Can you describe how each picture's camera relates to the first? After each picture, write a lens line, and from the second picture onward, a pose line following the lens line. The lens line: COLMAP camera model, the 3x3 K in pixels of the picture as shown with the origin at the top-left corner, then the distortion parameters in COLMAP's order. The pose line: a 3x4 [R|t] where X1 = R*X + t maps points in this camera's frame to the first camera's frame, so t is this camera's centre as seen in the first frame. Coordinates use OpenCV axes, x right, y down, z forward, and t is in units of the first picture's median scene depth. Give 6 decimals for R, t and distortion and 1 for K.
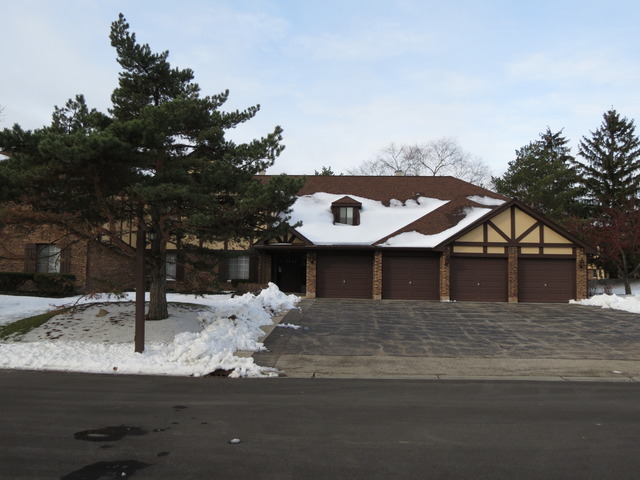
lens RADIAL K [[596.7, 0, 320.8], [0, 596.7, 238.6], [0, 0, 1]] dist [-0.031849, 0.000000]
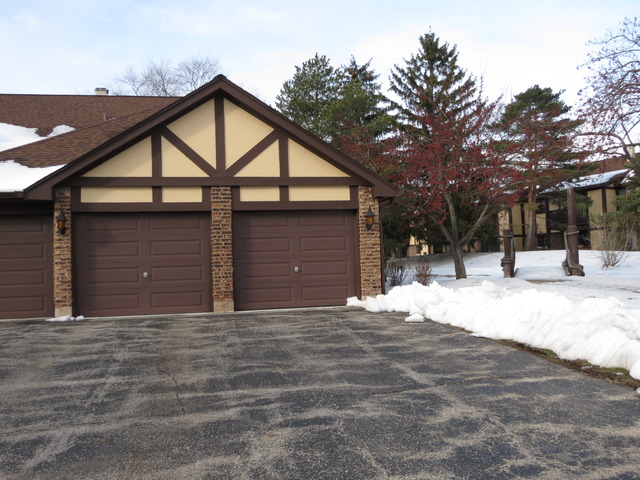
lens RADIAL K [[596.7, 0, 319.6], [0, 596.7, 240.2], [0, 0, 1]] dist [-0.031849, 0.000000]
pose [[0.965302, -0.040553, 0.257968, 0.274495], [0.033769, 0.998959, 0.030678, 0.042030], [-0.258943, -0.020902, 0.965666, 0.544147]]
